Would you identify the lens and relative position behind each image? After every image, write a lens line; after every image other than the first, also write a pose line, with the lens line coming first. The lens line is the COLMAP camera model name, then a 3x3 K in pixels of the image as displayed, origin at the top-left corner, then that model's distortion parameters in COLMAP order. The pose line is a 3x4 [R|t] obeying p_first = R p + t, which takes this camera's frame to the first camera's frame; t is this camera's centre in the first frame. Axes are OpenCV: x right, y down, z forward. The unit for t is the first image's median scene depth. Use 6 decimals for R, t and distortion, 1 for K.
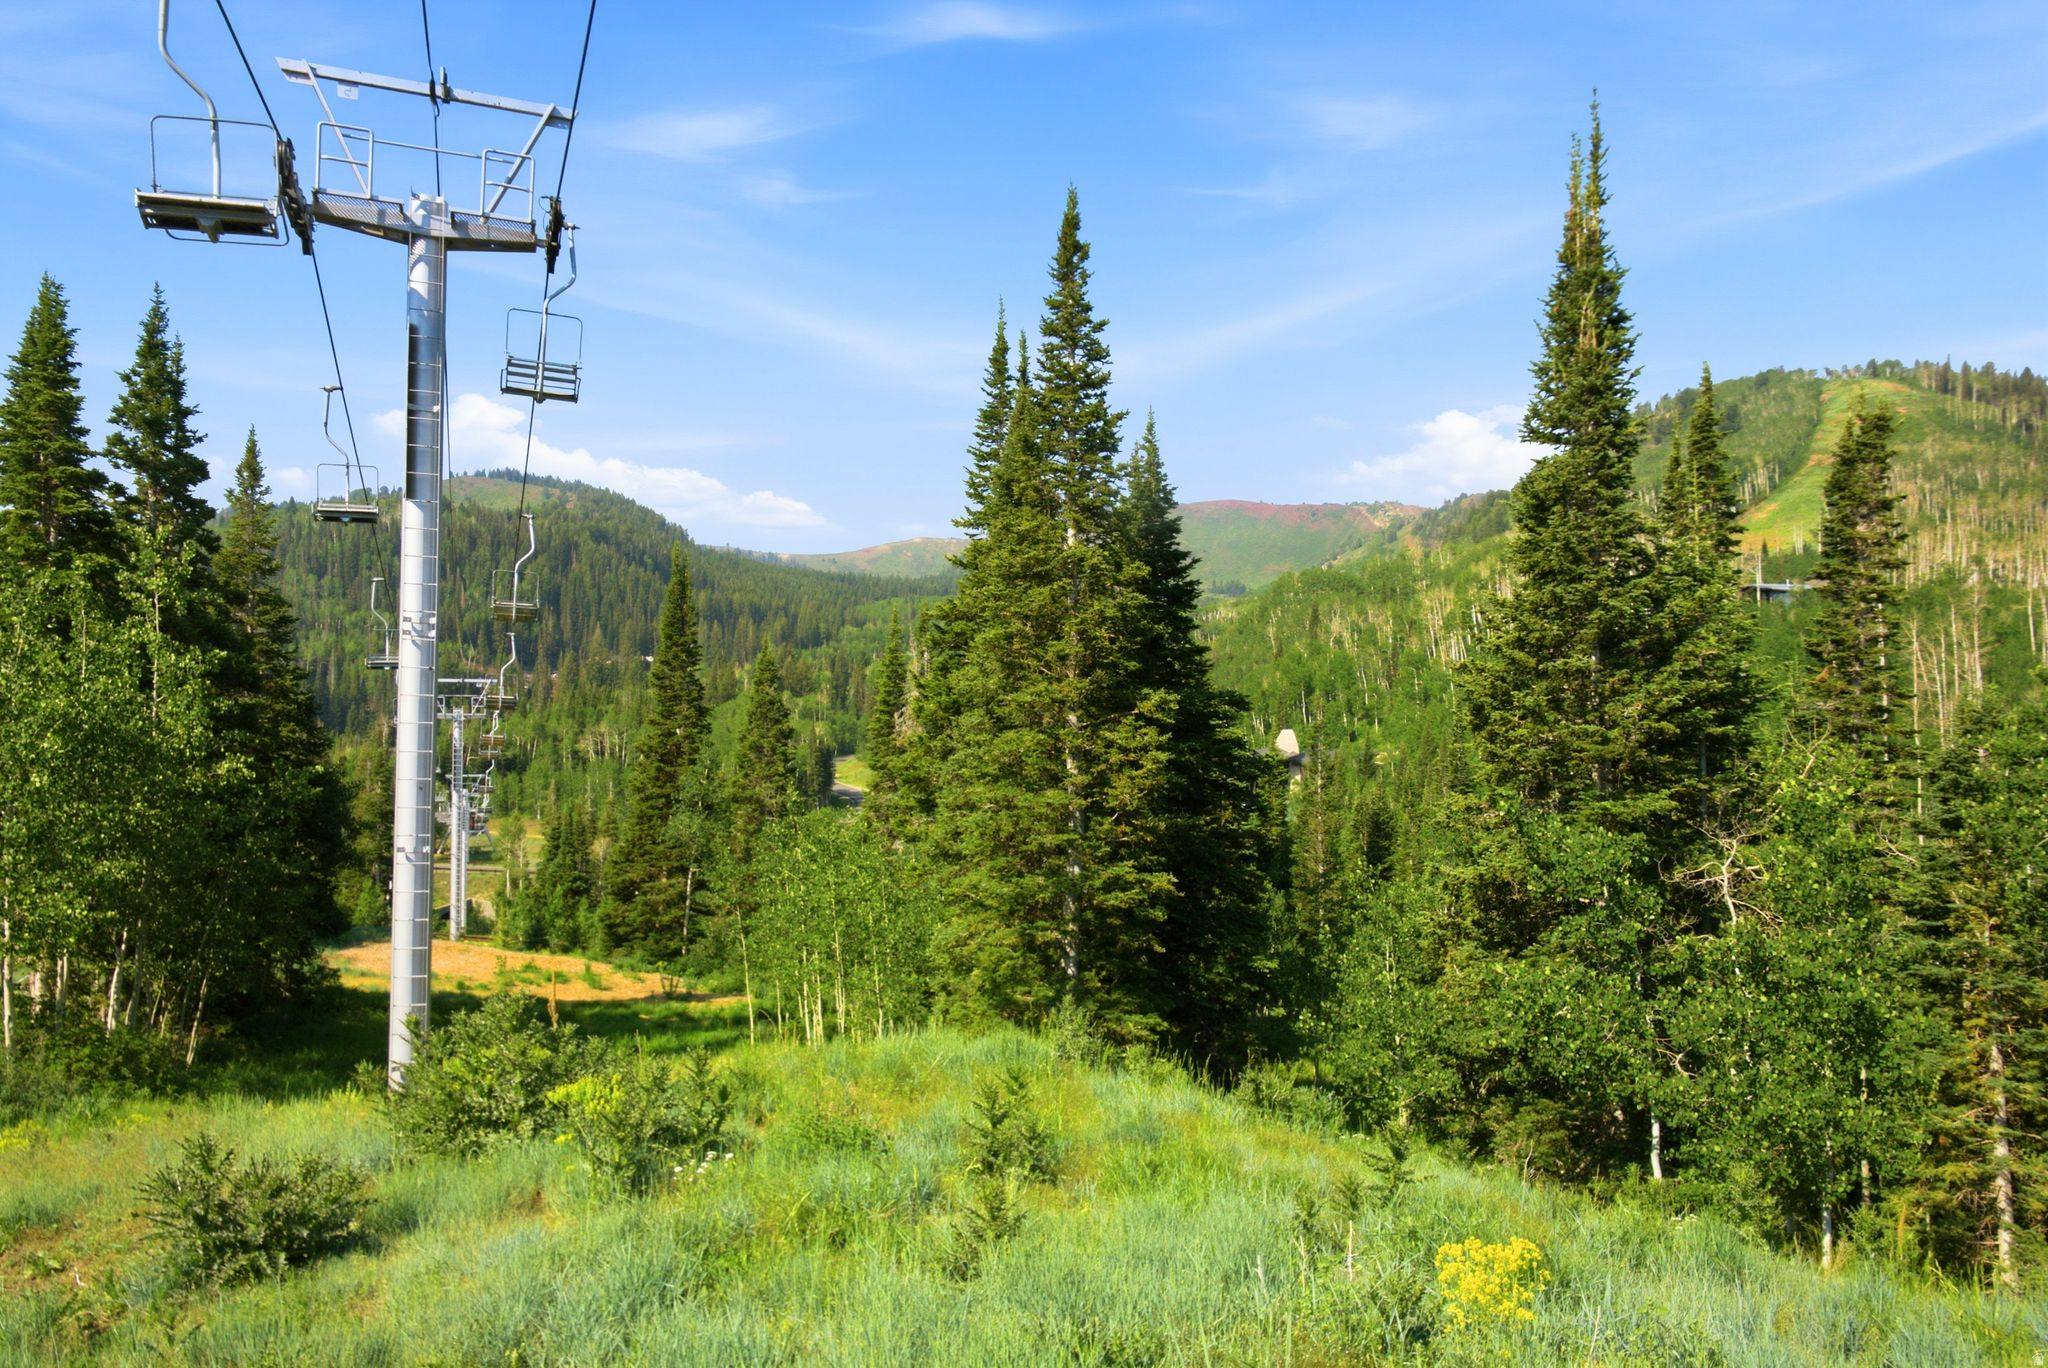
lens RADIAL K [[1436.2, 0, 1010.9], [0, 1436.2, 710.8], [0, 0, 1]] dist [0.018216, 0.003518]
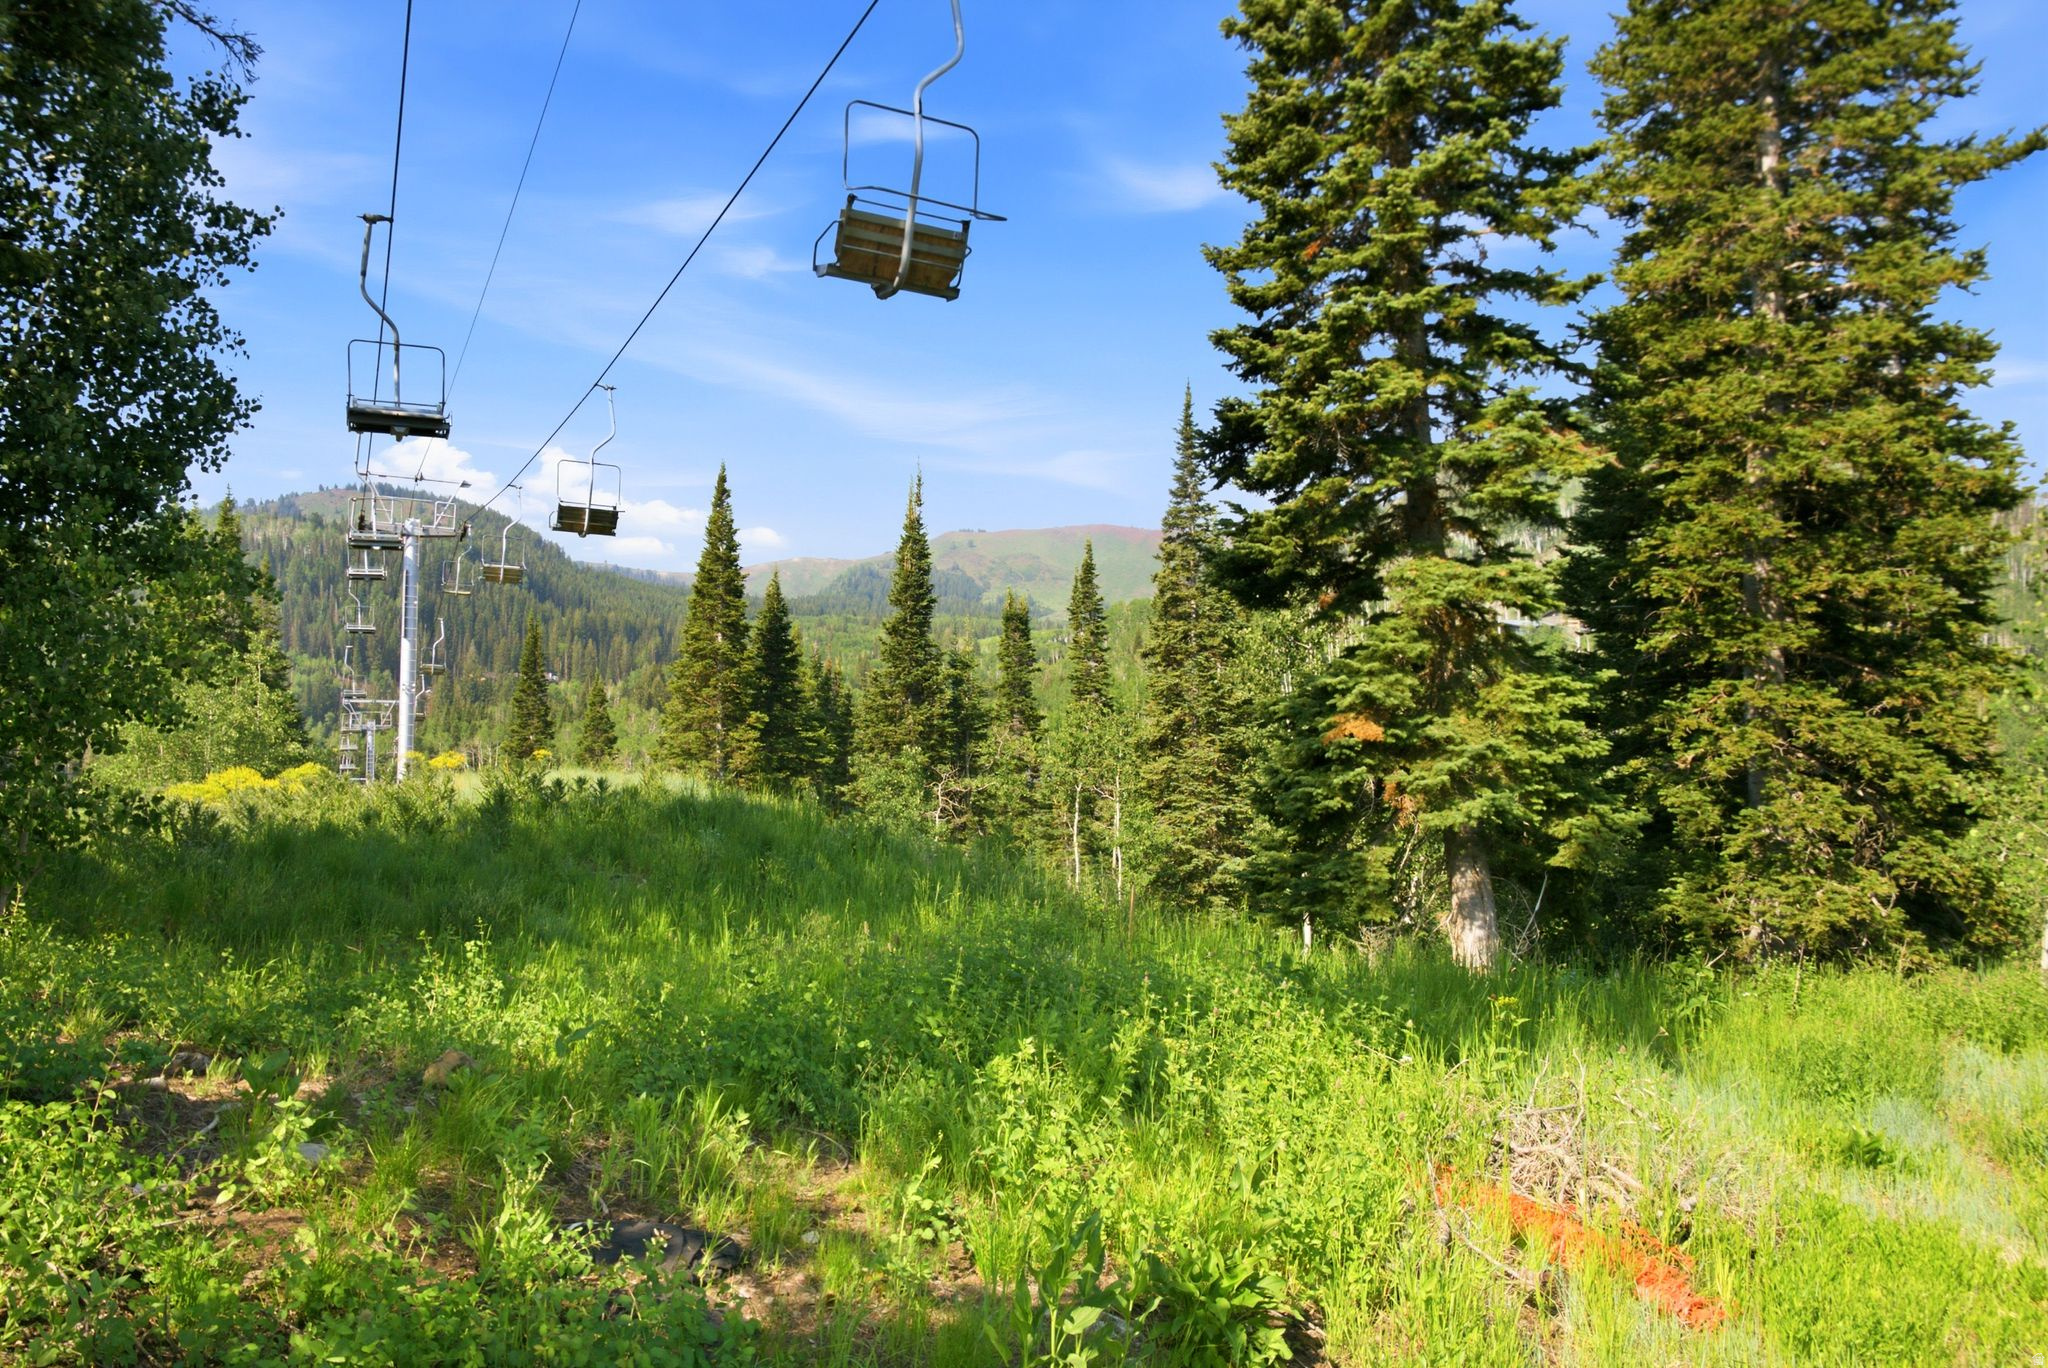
lens RADIAL K [[1436.2, 0, 1006.4], [0, 1436.2, 690.9], [0, 0, 1]] dist [0.018216, 0.003518]
pose [[0.997045, 0.006171, 0.076571, 0.291830], [-0.004150, 0.999639, -0.026528, 0.008078], [-0.076707, 0.026132, 0.996711, -1.047287]]
